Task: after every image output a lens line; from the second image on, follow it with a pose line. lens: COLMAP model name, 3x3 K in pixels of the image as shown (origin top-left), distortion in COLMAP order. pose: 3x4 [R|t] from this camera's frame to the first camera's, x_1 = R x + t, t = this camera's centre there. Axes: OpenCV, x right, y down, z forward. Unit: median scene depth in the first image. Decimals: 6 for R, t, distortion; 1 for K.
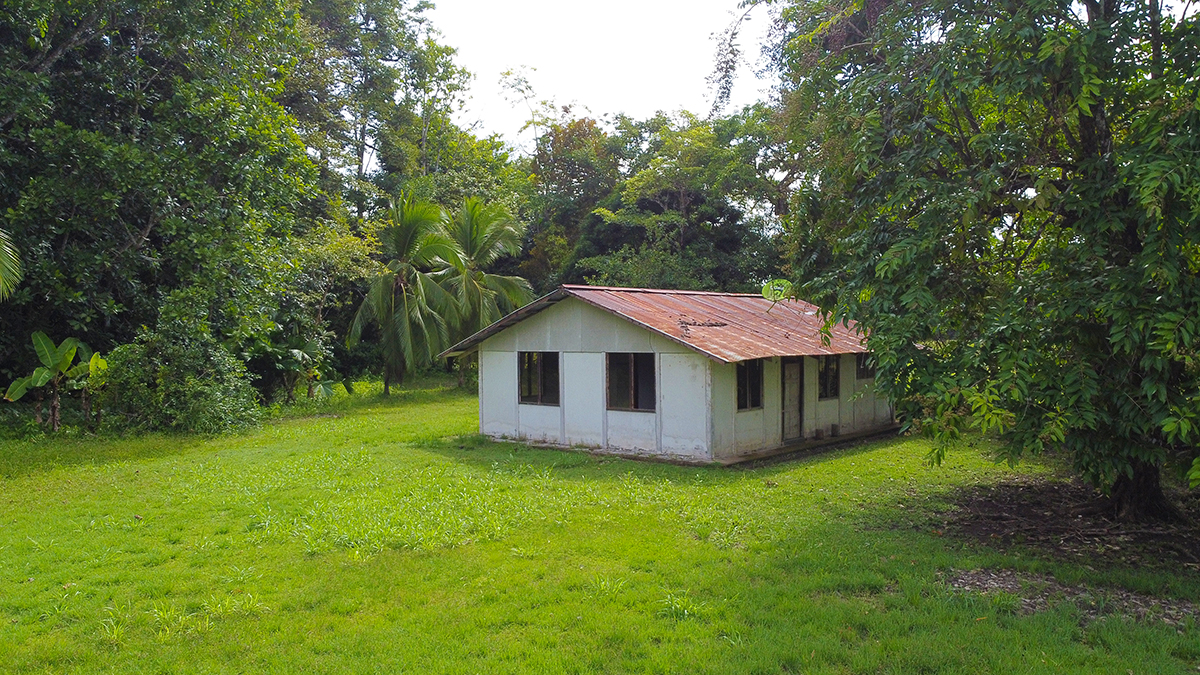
lens RADIAL K [[917.0, 0, 600.0], [0, 917.0, 332.8], [0, 0, 1]] dist [-0.000804, -0.004478]
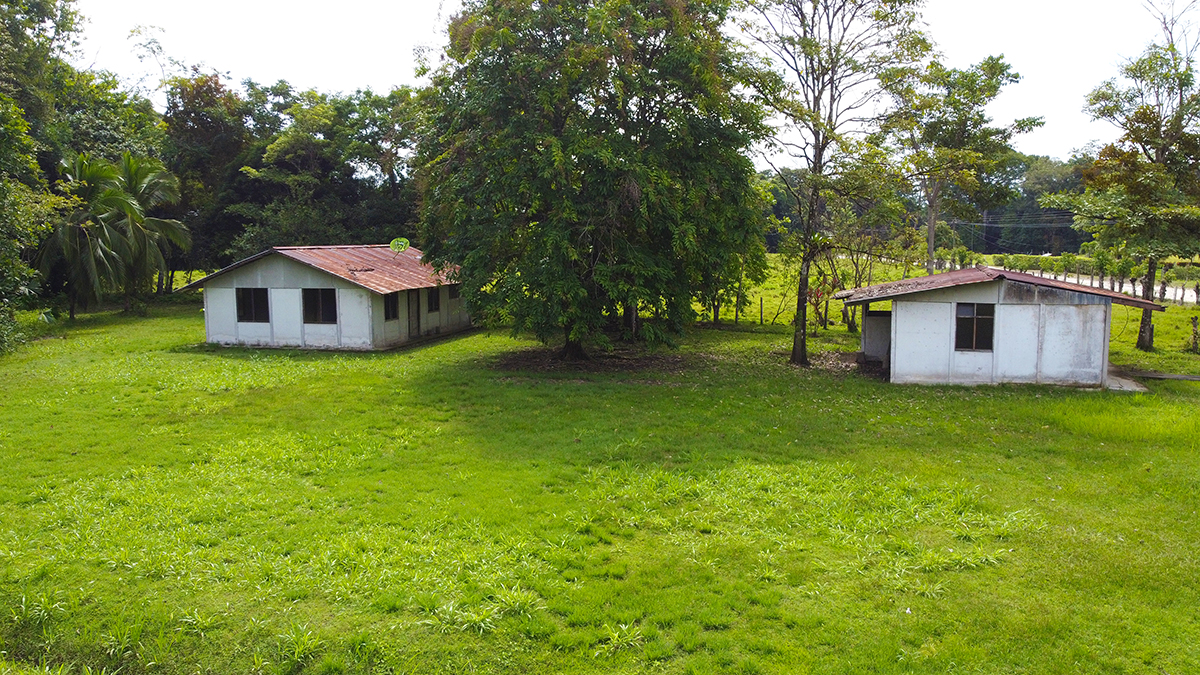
lens RADIAL K [[917.0, 0, 600.0], [0, 917.0, 332.8], [0, 0, 1]] dist [-0.000804, -0.004478]
pose [[0.899773, -0.044018, 0.434133, -0.209612], [0.001063, 0.995117, 0.098695, -0.055846], [-0.436358, -0.088342, 0.895426, -0.650067]]
